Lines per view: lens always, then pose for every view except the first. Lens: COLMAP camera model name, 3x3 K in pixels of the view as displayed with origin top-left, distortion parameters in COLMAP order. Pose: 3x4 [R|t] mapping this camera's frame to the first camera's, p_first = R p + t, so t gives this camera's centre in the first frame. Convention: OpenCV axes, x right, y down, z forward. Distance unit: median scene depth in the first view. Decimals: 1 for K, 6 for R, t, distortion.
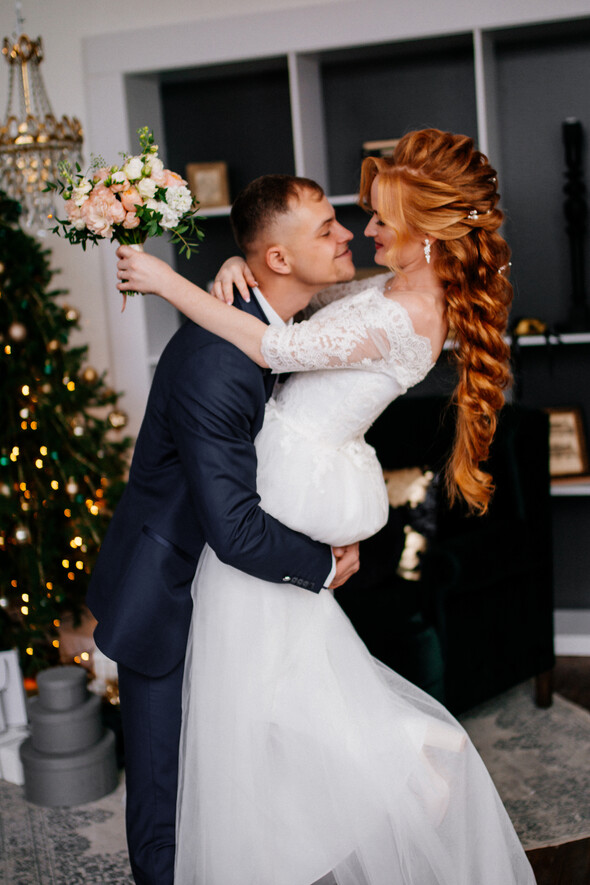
lens RADIAL K [[1286.8, 0, 295.0], [0, 1286.8, 442.5], [0, 0, 1]] dist [-0.001433, 0.035886]
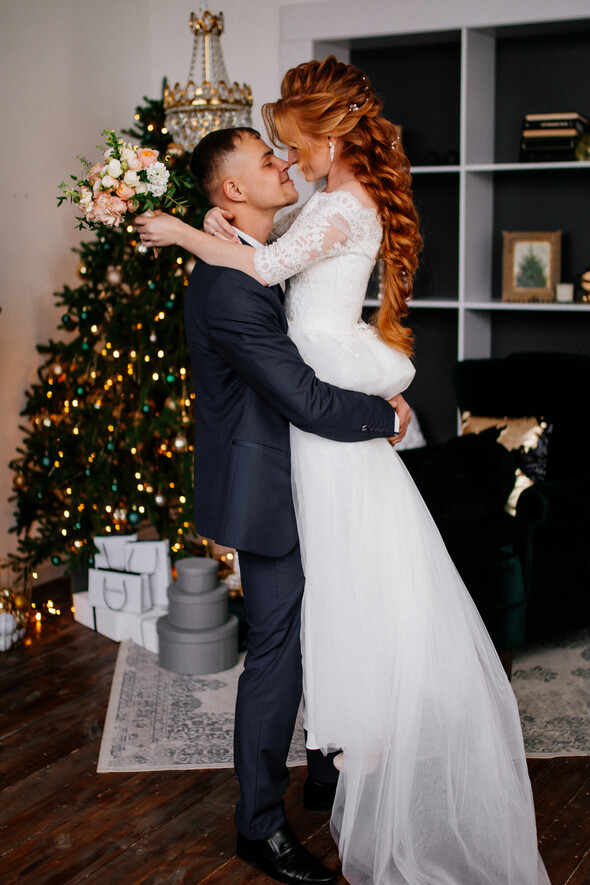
lens RADIAL K [[1265.9, 0, 295.0], [0, 1265.9, 442.5], [0, 0, 1]] dist [0.006311, -0.004398]
pose [[0.981066, 0.095487, -0.168500, 0.094107], [-0.088103, 0.994816, 0.050783, 0.004869], [0.172476, -0.034976, 0.984393, -0.118321]]
